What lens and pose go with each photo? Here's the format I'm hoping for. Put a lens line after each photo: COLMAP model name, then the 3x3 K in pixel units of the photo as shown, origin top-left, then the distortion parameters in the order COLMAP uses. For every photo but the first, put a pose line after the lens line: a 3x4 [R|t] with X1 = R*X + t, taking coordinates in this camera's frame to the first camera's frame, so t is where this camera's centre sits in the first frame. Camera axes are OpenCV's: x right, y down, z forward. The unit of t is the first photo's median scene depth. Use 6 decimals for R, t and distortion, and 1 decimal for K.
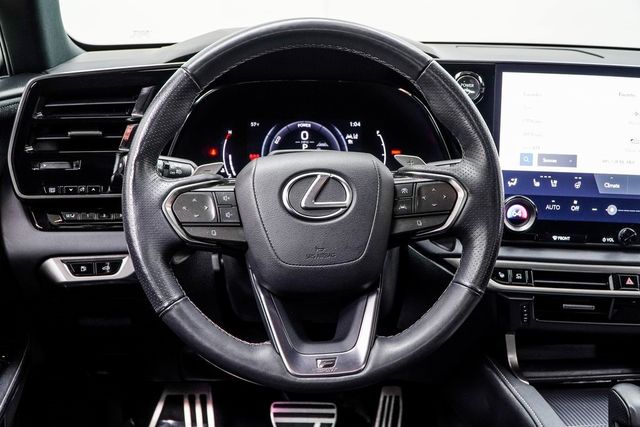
lens RADIAL K [[810.8, 0, 314.9], [0, 810.8, 218.6], [0, 0, 1]] dist [-0.043009, 0.000000]
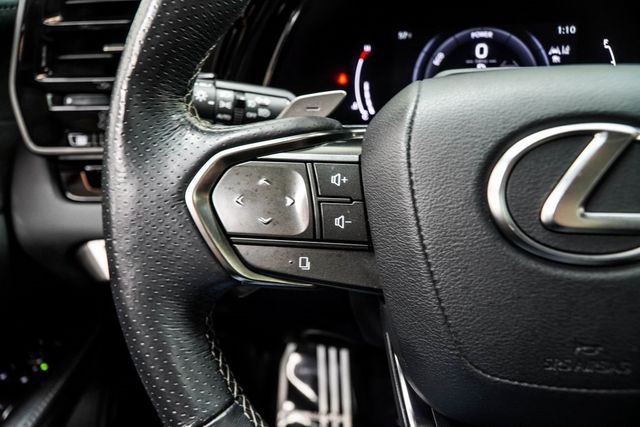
lens RADIAL K [[516.5, 0, 301.2], [0, 516.5, 210.6], [0, 0, 1]] dist [-0.005953, 0.022104]
pose [[0.967897, 0.045836, -0.247132, -0.048593], [-0.007988, 0.988344, 0.152025, -0.040807], [0.251220, -0.145171, 0.956982, 0.595758]]
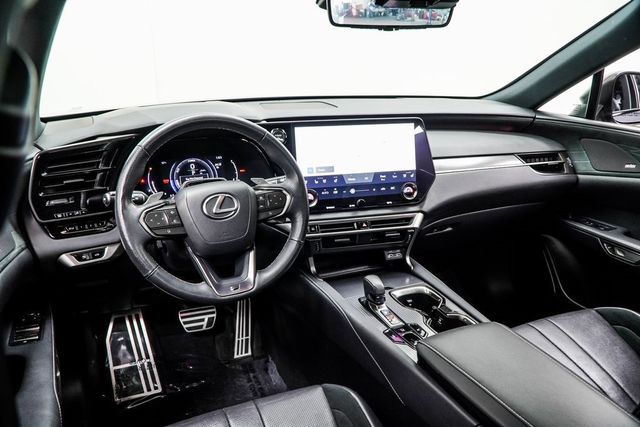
lens RADIAL K [[516.5, 0, 313.3], [0, 516.5, 216.0], [0, 0, 1]] dist [-0.005953, 0.022104]
pose [[0.945257, -0.120675, 0.303195, -0.133563], [0.097674, 0.991143, 0.089972, -0.076230], [-0.311367, -0.055433, 0.948672, -0.222973]]
